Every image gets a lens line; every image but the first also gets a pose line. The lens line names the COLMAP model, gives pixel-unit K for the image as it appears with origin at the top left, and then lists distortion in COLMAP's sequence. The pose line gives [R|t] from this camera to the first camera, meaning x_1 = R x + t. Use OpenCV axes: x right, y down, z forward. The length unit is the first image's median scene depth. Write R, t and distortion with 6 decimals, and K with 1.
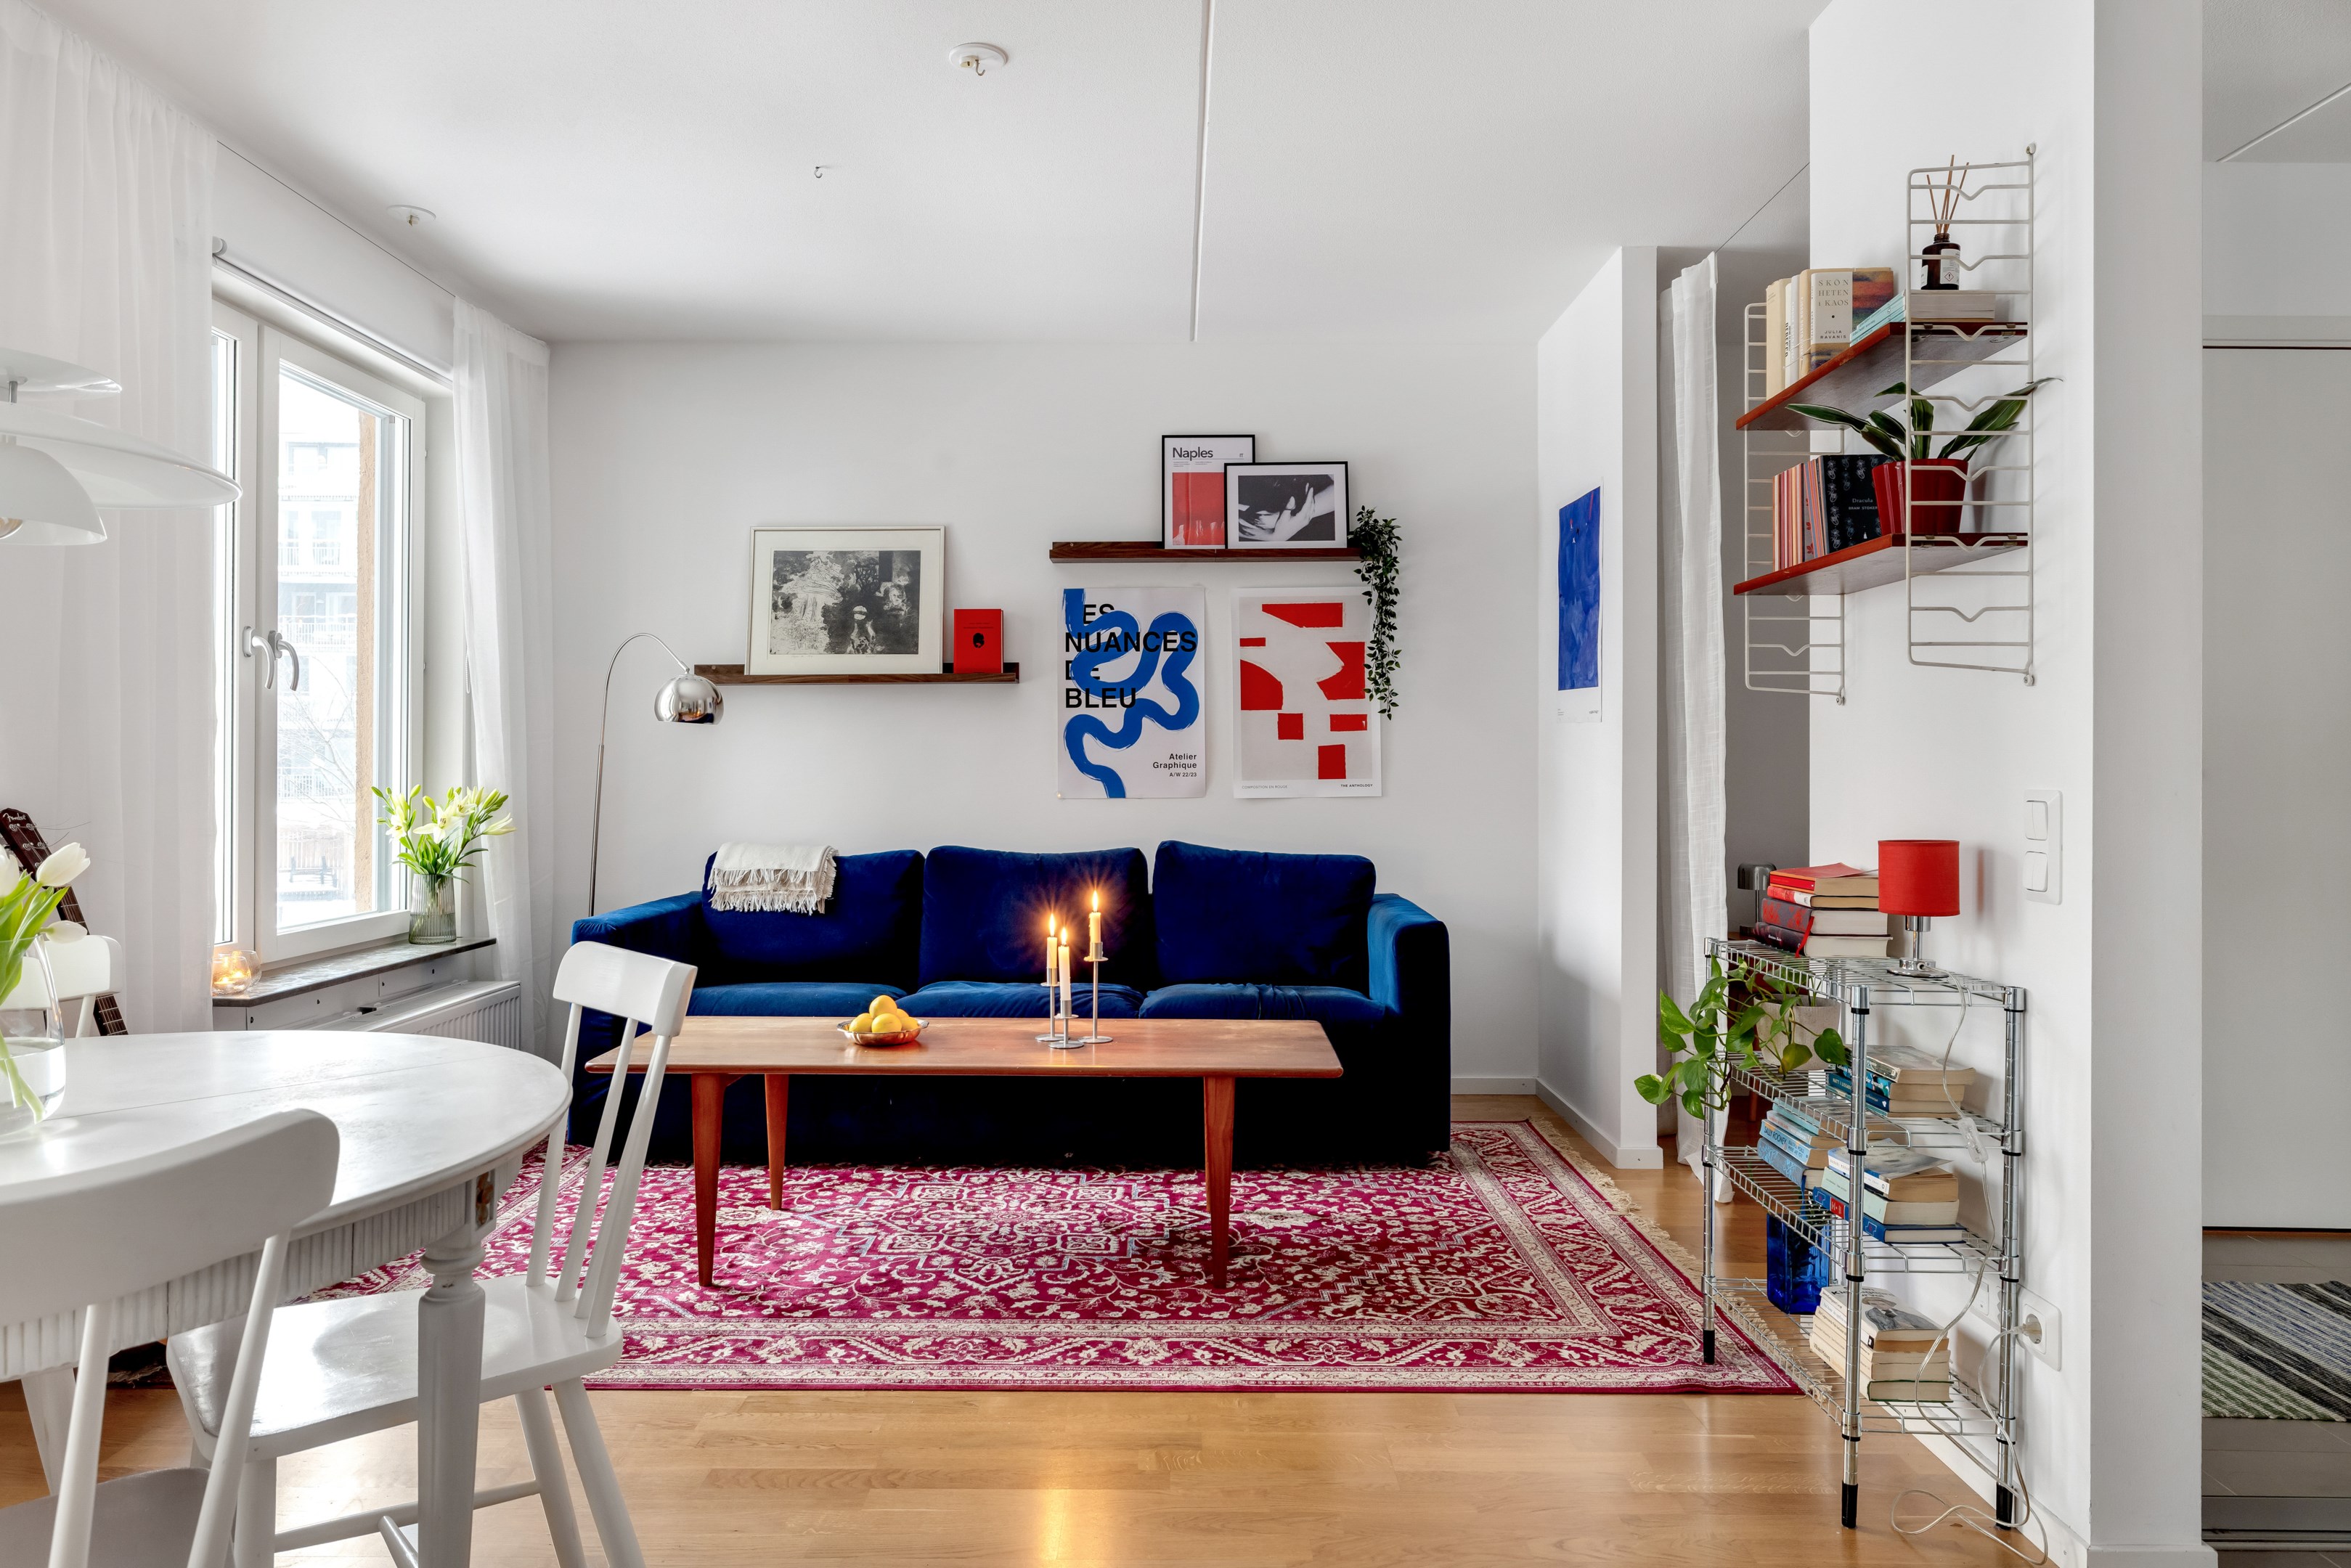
lens RADIAL K [[1444.6, 0, 1232.9], [0, 1444.6, 765.7], [0, 0, 1]] dist [0.004303, 0.000419]
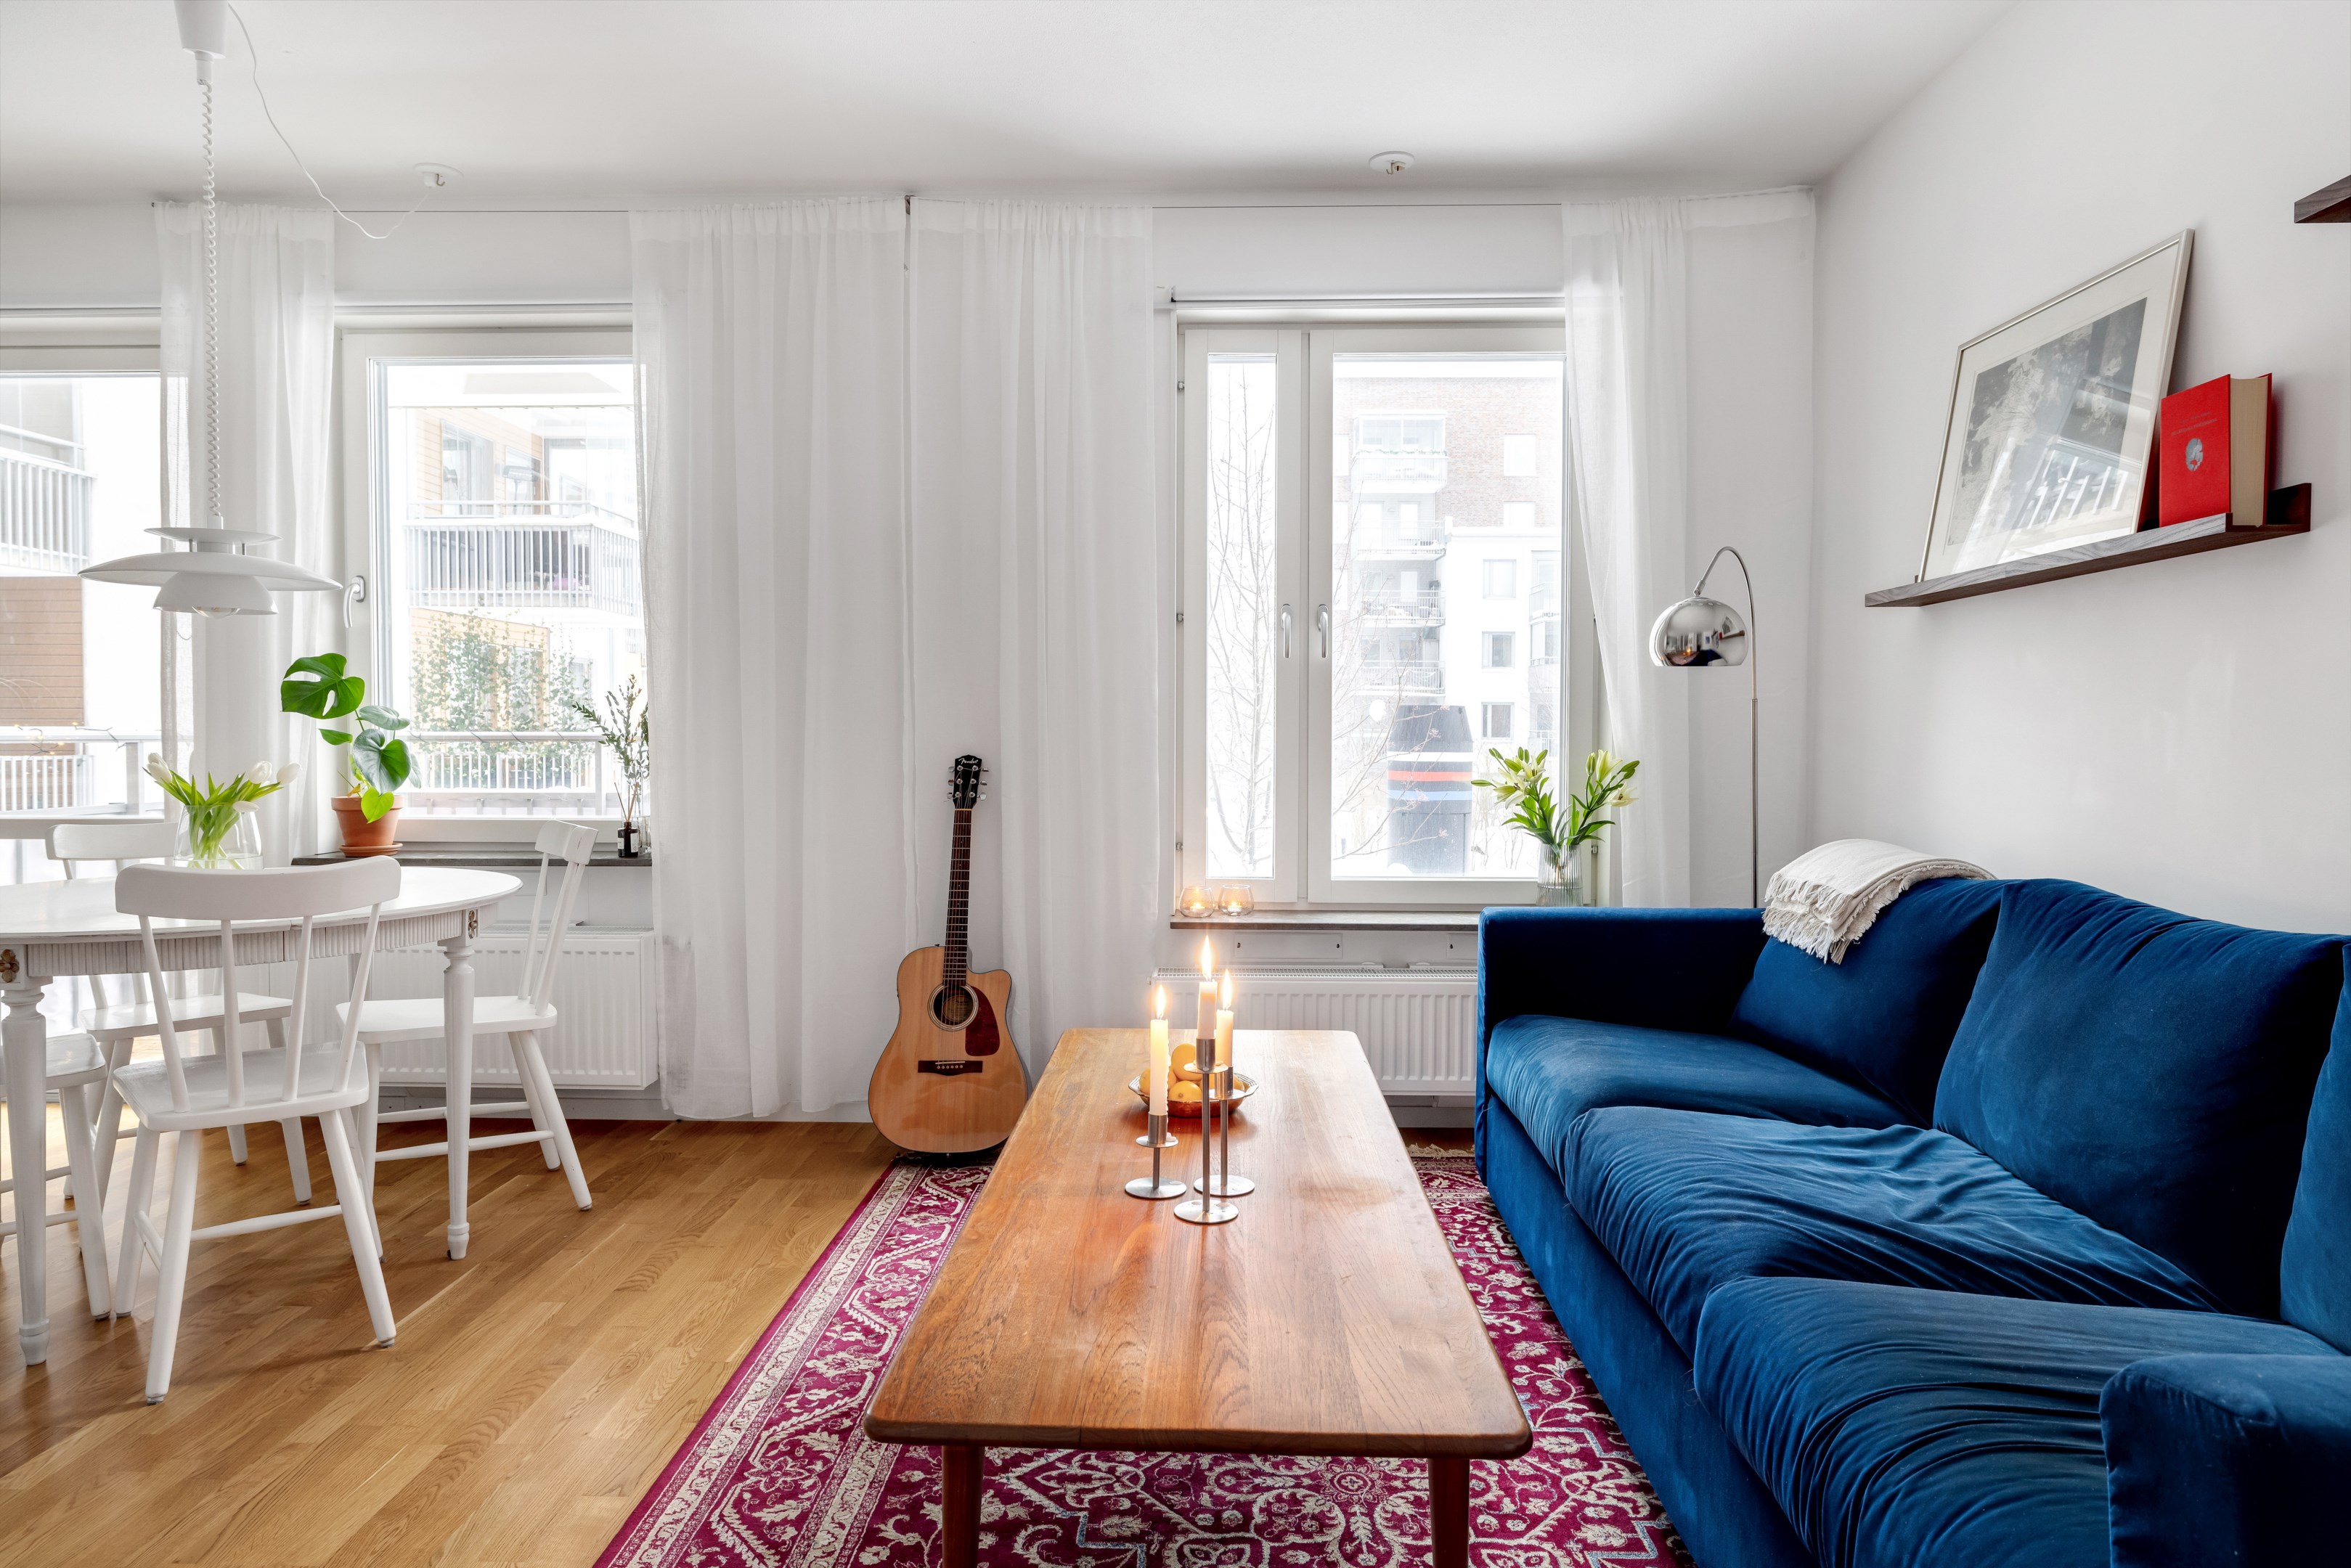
lens RADIAL K [[1380.8, 0, 1168.9], [0, 1380.8, 773.4], [0, 0, 1]] dist [-0.004874, -0.000096]
pose [[-0.060138, 0.027628, -0.997808, 0.285975], [0.000050, 0.999617, 0.027675, 0.004514], [0.998190, 0.001615, -0.060117, 0.677615]]
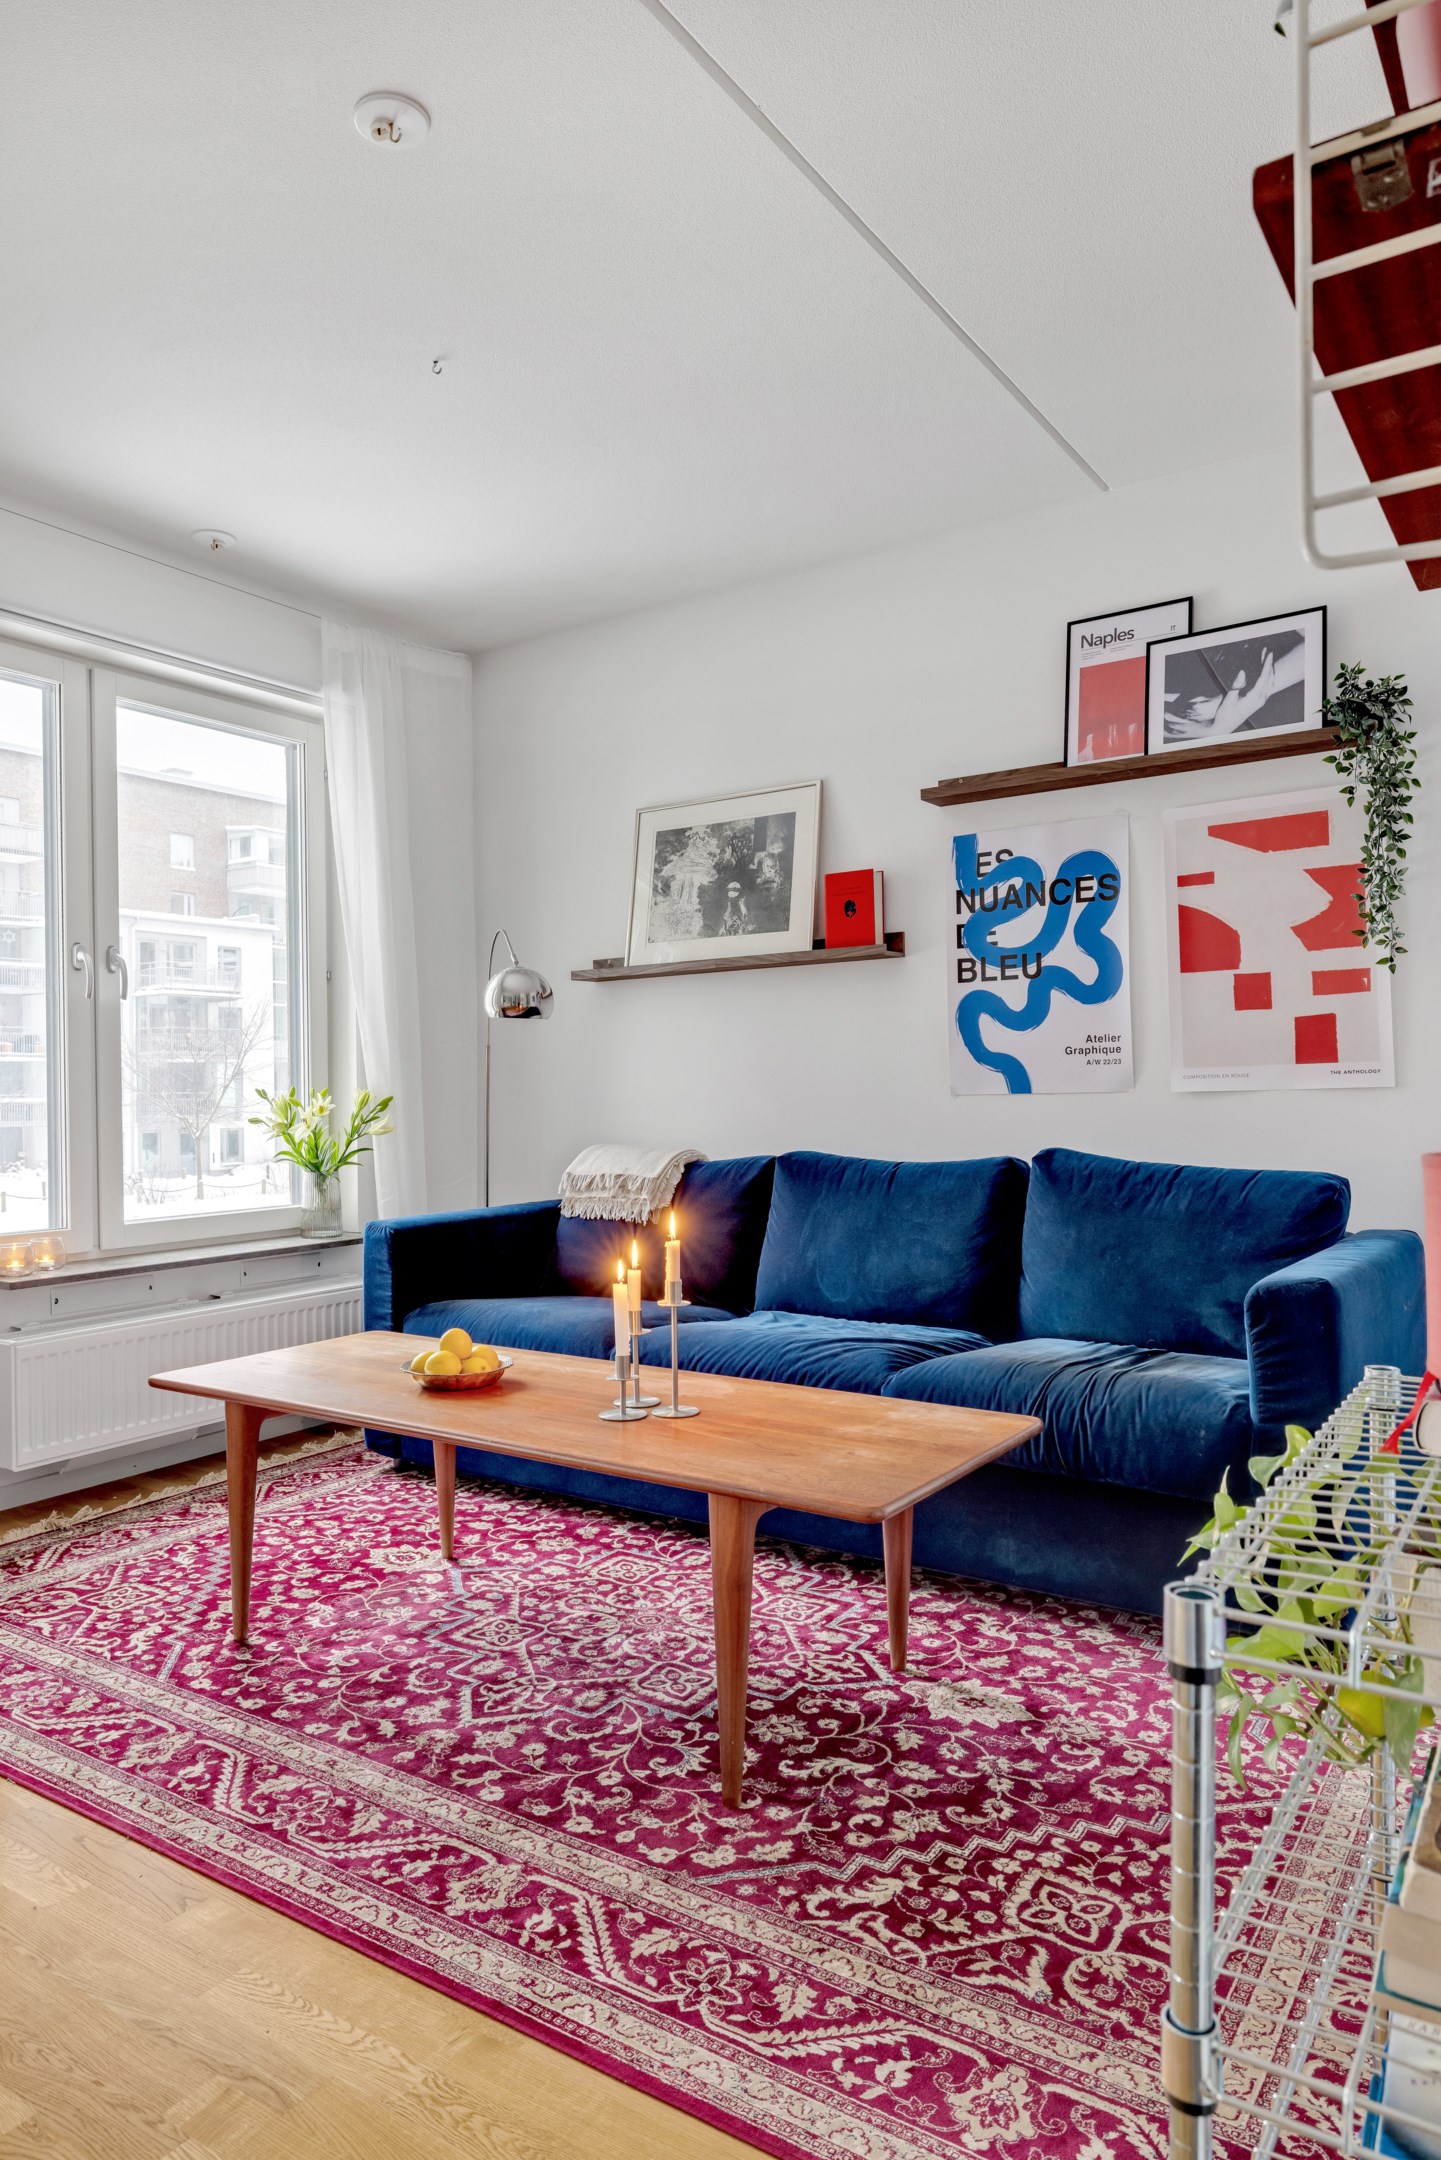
lens RADIAL K [[1387.3, 0, 732.3], [0, 1387.3, 1082.5], [0, 0, 1]] dist [0.006433, 0.003738]
pose [[0.818674, -0.016279, -0.574028, 0.227292], [0.017984, 0.999835, -0.002705, 0.015584], [0.573977, -0.008109, 0.818831, 0.289334]]
